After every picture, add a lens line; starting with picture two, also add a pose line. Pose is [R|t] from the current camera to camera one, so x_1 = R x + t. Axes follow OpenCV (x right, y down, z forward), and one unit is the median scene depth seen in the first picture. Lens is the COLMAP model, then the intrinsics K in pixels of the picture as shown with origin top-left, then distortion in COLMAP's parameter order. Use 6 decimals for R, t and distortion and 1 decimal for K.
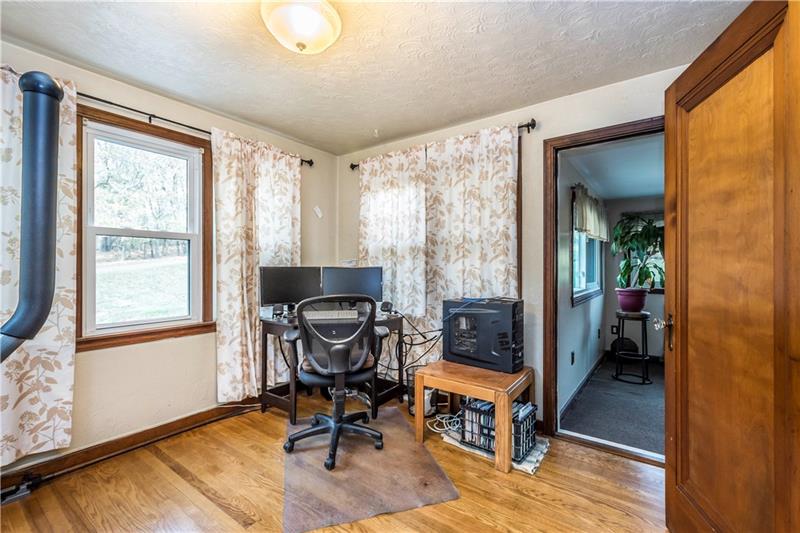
lens RADIAL K [[349.4, 0, 399.2], [0, 349.4, 262.3], [0, 0, 1]] dist [0.008282, -0.000953]
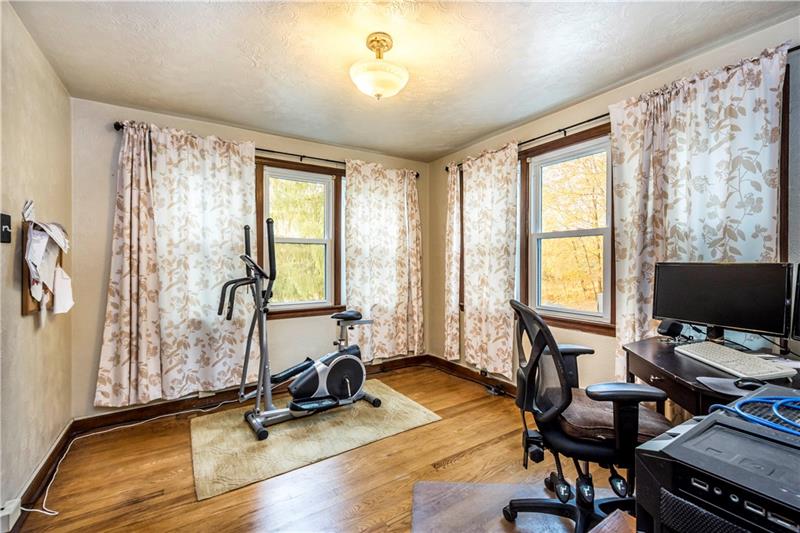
lens RADIAL K [[349.4, 0, 399.2], [0, 349.4, 262.3], [0, 0, 1]] dist [0.008282, -0.000953]
pose [[-0.352965, -0.001889, -0.935634, 0.487717], [0.001288, 0.999996, -0.002505, 0.012876], [0.935635, -0.002089, -0.352962, 0.813221]]
